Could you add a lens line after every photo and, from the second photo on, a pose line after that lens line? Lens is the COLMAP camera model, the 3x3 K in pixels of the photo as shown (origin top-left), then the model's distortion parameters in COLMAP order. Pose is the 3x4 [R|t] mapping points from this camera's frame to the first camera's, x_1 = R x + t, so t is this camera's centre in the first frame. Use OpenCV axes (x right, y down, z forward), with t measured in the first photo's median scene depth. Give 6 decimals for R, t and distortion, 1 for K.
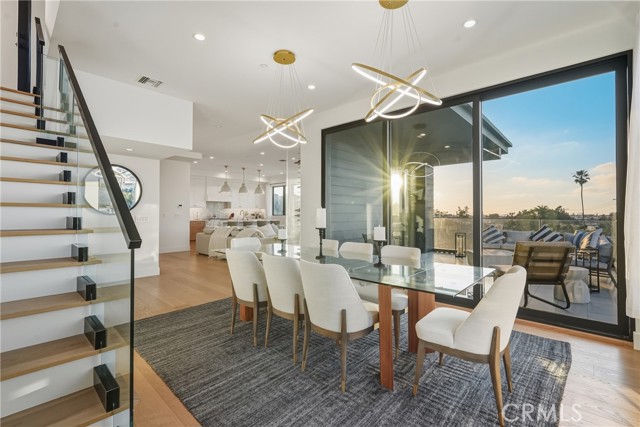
lens RADIAL K [[284.7, 0, 323.2], [0, 284.7, 211.9], [0, 0, 1]] dist [-0.002228, 0.004306]
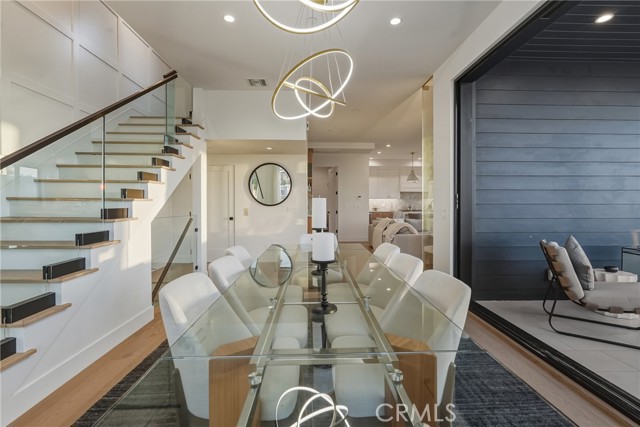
lens RADIAL K [[284.7, 0, 323.2], [0, 284.7, 211.9], [0, 0, 1]] dist [-0.002228, 0.004306]
pose [[0.704731, 0.019852, -0.709197, 0.141149], [0.003400, 0.999502, 0.031357, -0.000612], [0.709466, -0.024510, 0.704313, 0.168589]]
